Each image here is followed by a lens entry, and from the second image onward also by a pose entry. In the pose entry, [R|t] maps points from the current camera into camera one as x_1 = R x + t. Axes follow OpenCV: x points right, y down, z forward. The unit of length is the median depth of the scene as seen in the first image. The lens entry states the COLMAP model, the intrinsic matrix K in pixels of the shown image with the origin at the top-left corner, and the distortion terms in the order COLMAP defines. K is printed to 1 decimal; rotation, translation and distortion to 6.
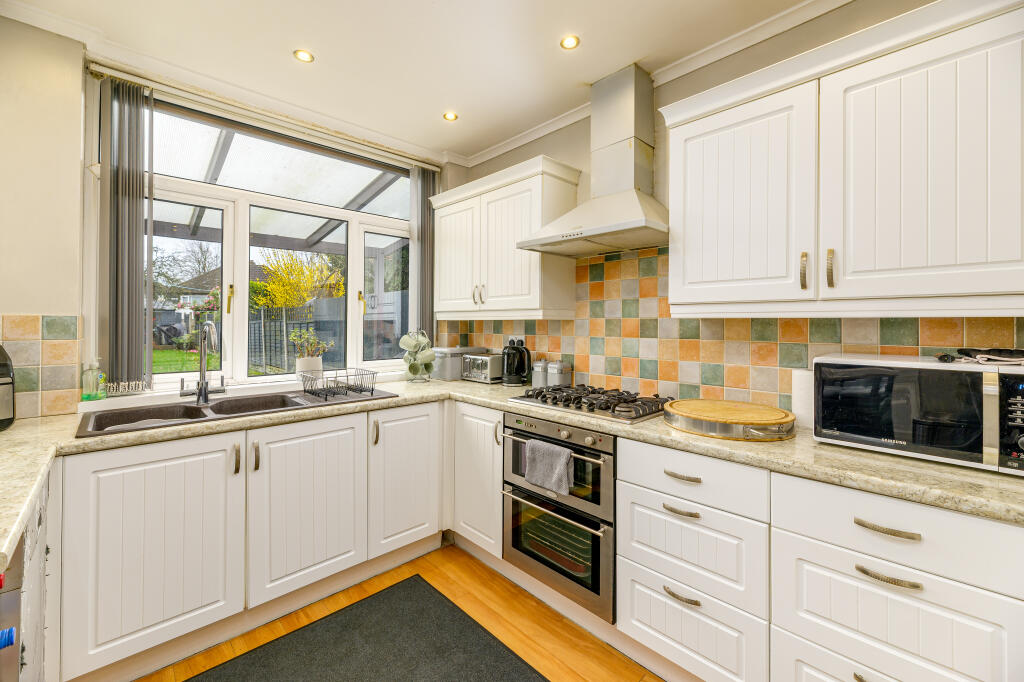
lens RADIAL K [[418.1, 0, 510.6], [0, 418.1, 323.9], [0, 0, 1]] dist [-0.000430, -0.000044]
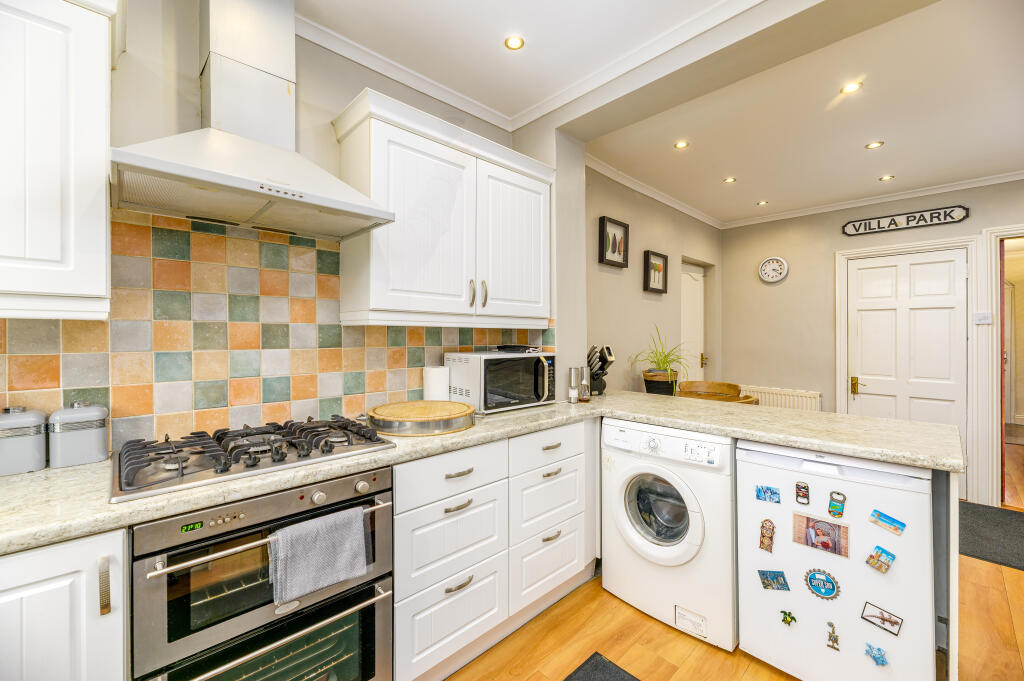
lens RADIAL K [[413.9, 0, 507.8], [0, 413.9, 335.4], [0, 0, 1]] dist [0.019574, -0.000134]
pose [[0.020709, -0.008772, 0.999747, -0.427354], [-0.007530, 0.999932, 0.008929, -0.000986], [-0.999757, -0.007713, 0.020642, 0.558848]]
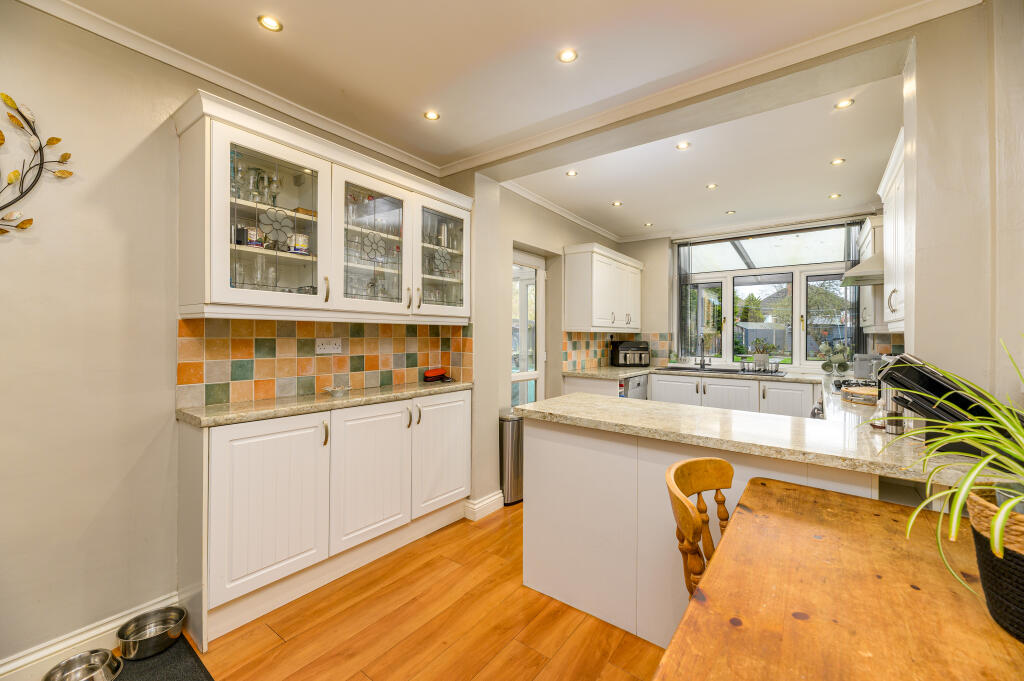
lens RADIAL K [[413.9, 0, 507.8], [0, 413.9, 335.4], [0, 0, 1]] dist [0.019574, -0.000134]
pose [[0.159047, -0.000350, -0.987271, 1.335273], [-0.005947, 0.999981, -0.001312, 0.007032], [0.987253, 0.006080, 0.159042, -0.447496]]
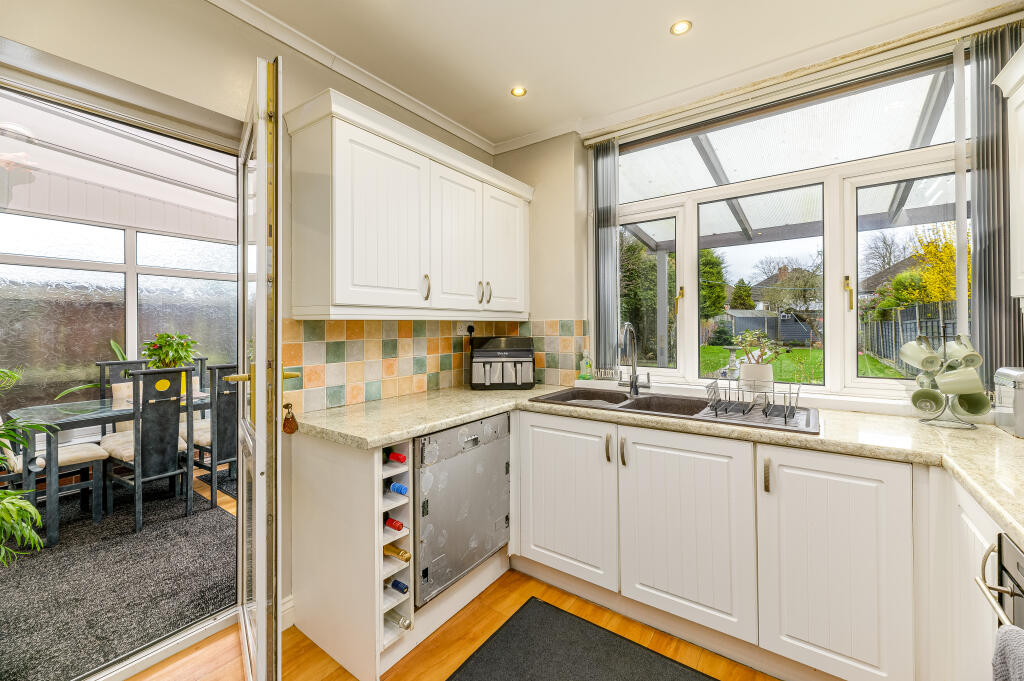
lens RADIAL K [[418.1, 0, 510.6], [0, 418.1, 323.4], [0, 0, 1]] dist [-0.000430, -0.000044]
pose [[0.180800, -0.011325, -0.983455, 0.295615], [0.008051, 0.999917, -0.010034, 0.004515], [0.983487, -0.006103, 0.180876, 0.433288]]
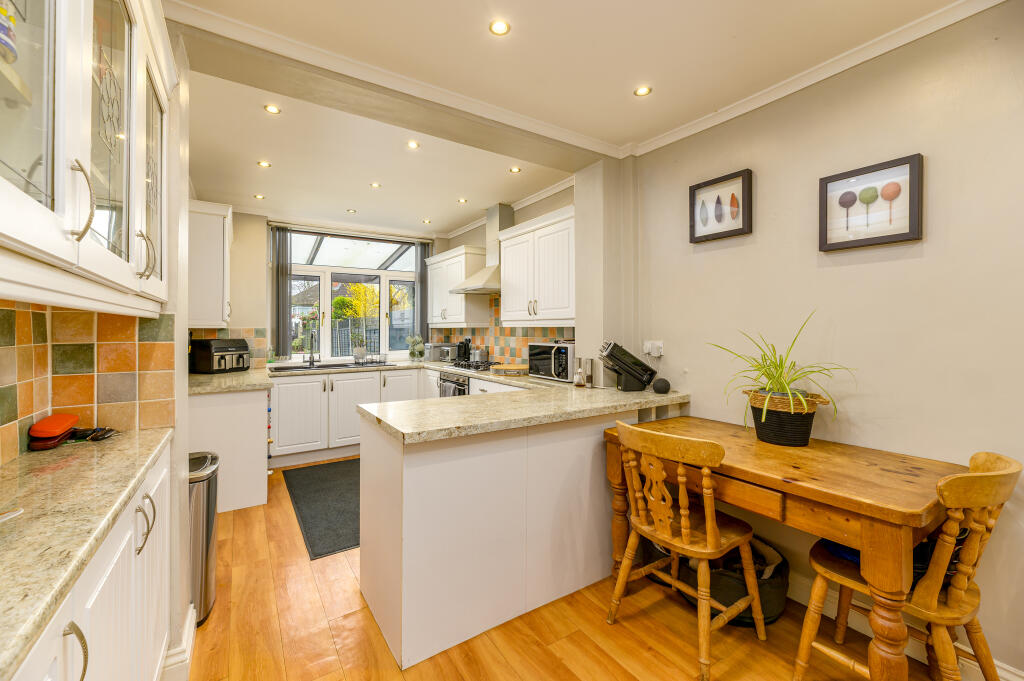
lens RADIAL K [[418.1, 0, 510.6], [0, 418.1, 323.4], [0, 0, 1]] dist [-0.000430, -0.000044]
pose [[0.983368, -0.010515, -0.181321, 0.679422], [0.008330, 0.999883, -0.012808, -0.003275], [0.181435, 0.011084, 0.983341, -0.954300]]
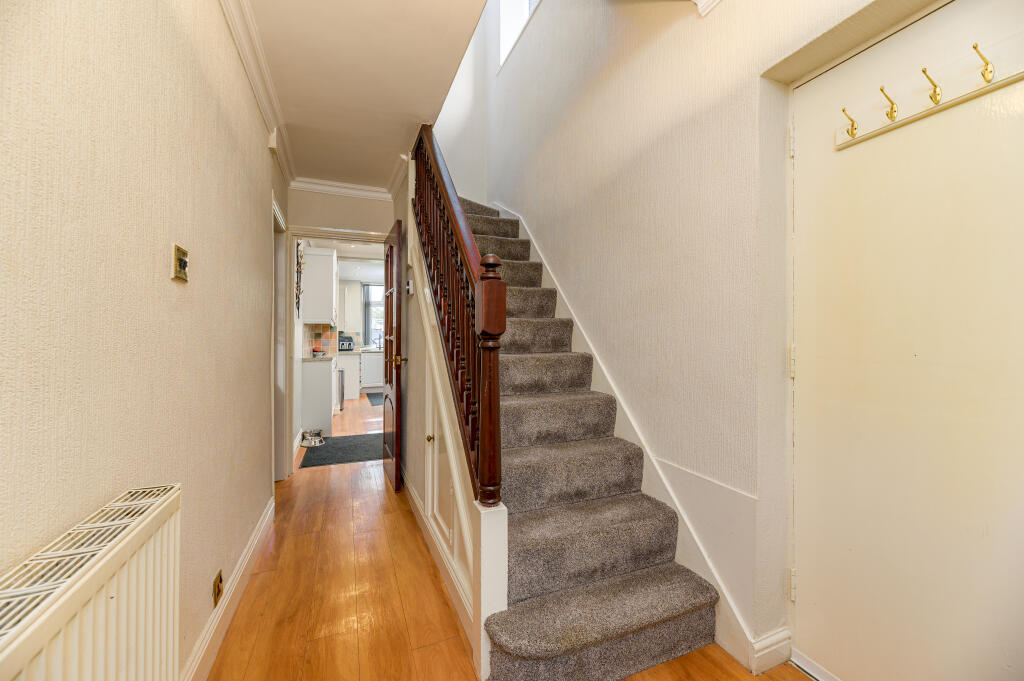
lens RADIAL K [[413.9, 0, 507.8], [0, 413.9, 335.4], [0, 0, 1]] dist [0.019574, -0.000134]
pose [[0.927194, -0.009235, -0.374467, 2.251147], [0.007076, 0.999949, -0.007140, 0.063947], [0.374514, 0.003971, 0.927213, -2.677918]]
